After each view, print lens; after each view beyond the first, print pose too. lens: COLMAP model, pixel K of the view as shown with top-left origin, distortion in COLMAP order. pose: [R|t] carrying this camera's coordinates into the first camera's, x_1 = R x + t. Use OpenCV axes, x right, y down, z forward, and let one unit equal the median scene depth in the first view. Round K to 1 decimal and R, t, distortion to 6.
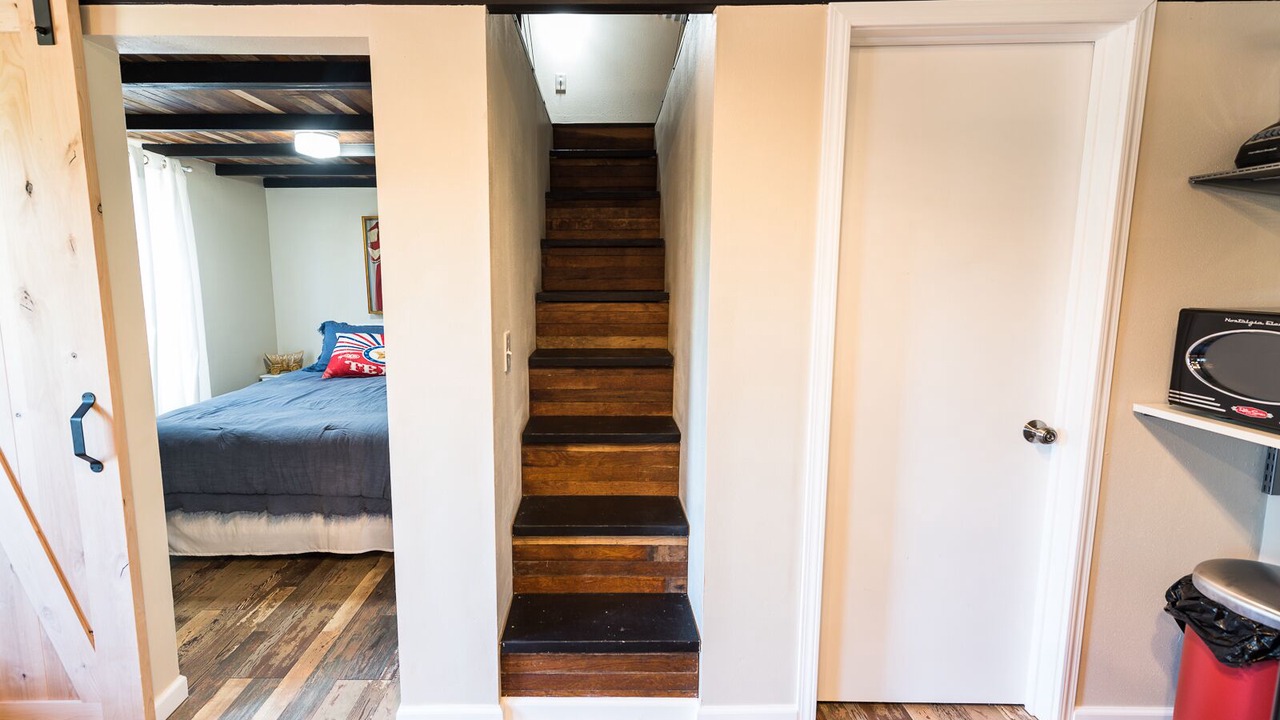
lens RADIAL K [[587.9, 0, 648.1], [0, 587.9, 352.2], [0, 0, 1]] dist [0.019514, 0.000414]
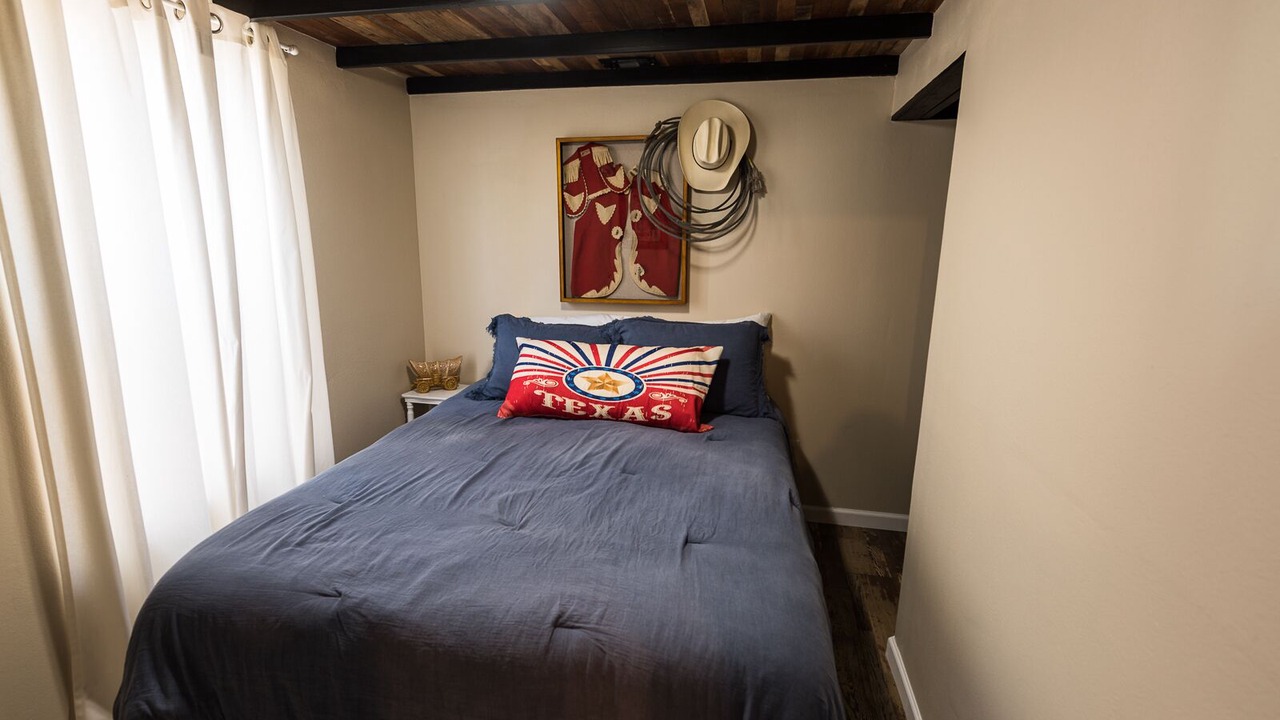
lens RADIAL K [[587.9, 0, 633.0], [0, 587.9, 349.7], [0, 0, 1]] dist [0.019514, 0.000414]
pose [[0.981689, 0.049038, -0.184072, -0.310332], [-0.033895, 0.995844, 0.084535, -0.076691], [0.187453, -0.076748, 0.979271, 0.449094]]
